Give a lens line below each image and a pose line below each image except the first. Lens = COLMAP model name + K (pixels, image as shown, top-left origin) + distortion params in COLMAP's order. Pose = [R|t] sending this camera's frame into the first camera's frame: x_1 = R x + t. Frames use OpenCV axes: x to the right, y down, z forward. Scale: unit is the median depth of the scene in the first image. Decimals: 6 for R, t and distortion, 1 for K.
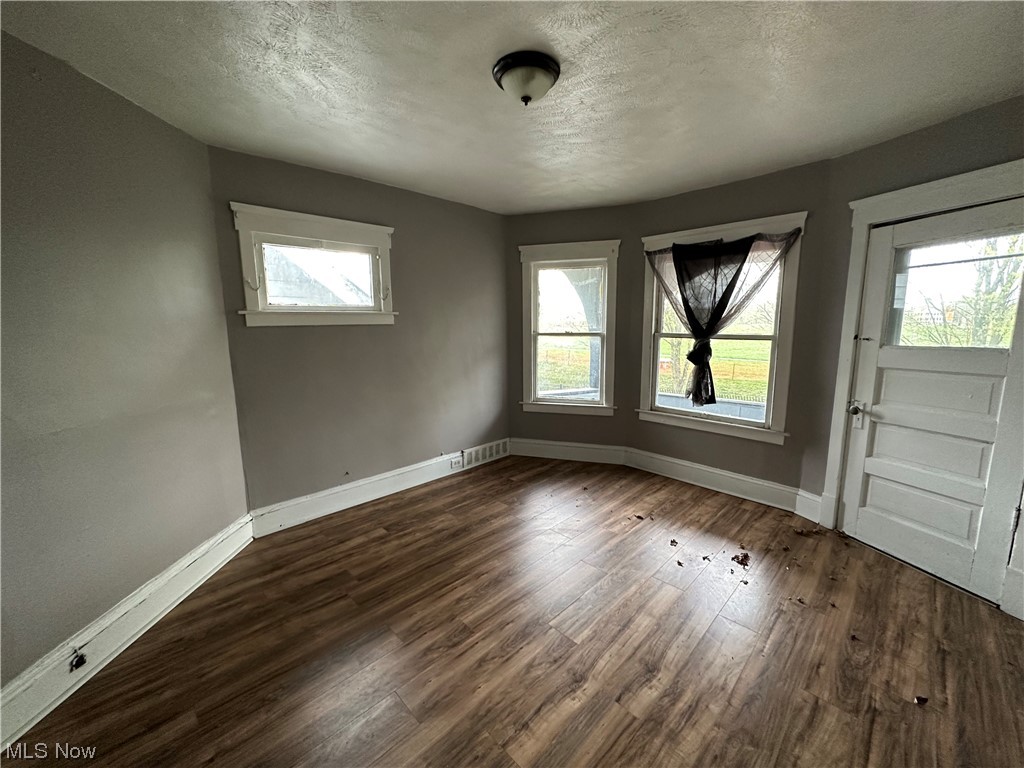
lens RADIAL K [[415.5, 0, 535.7], [0, 415.5, 384.3], [0, 0, 1]] dist [0.000152, 0.000184]
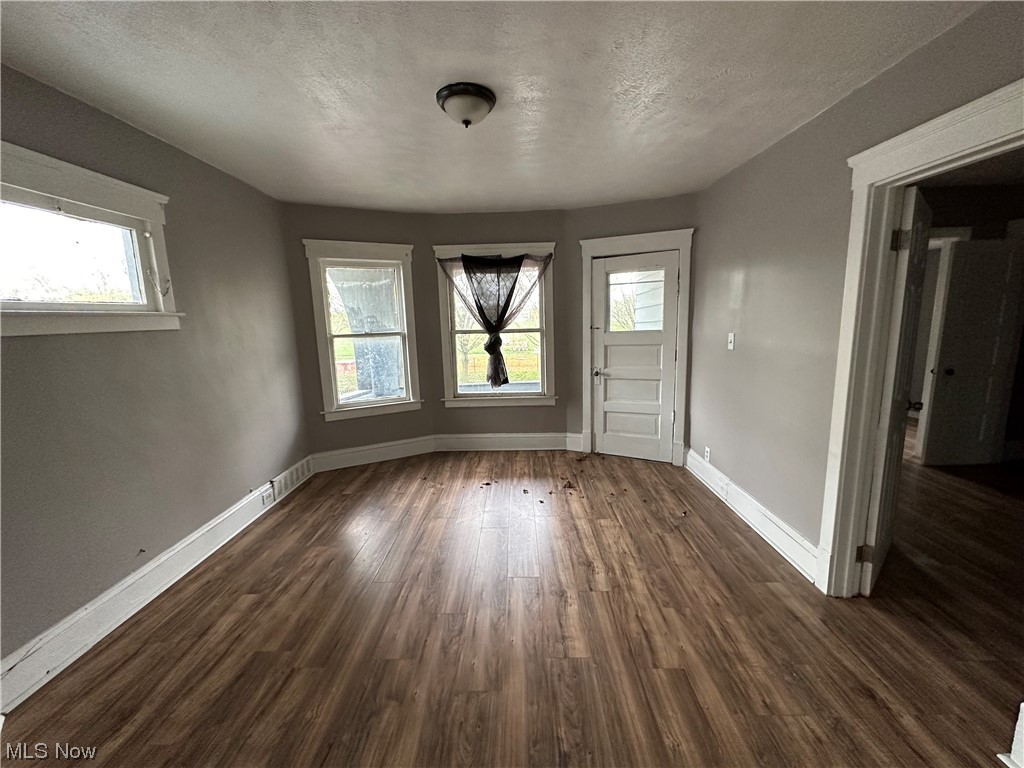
lens RADIAL K [[410.7, 0, 512.0], [0, 410.7, 384.0], [0, 0, 1]] dist [0.001552, 0.000313]
pose [[0.707180, -0.124480, 0.695989, -0.452546], [0.126711, 0.990756, 0.048451, -0.011462], [-0.695586, 0.053926, 0.716416, 0.085863]]
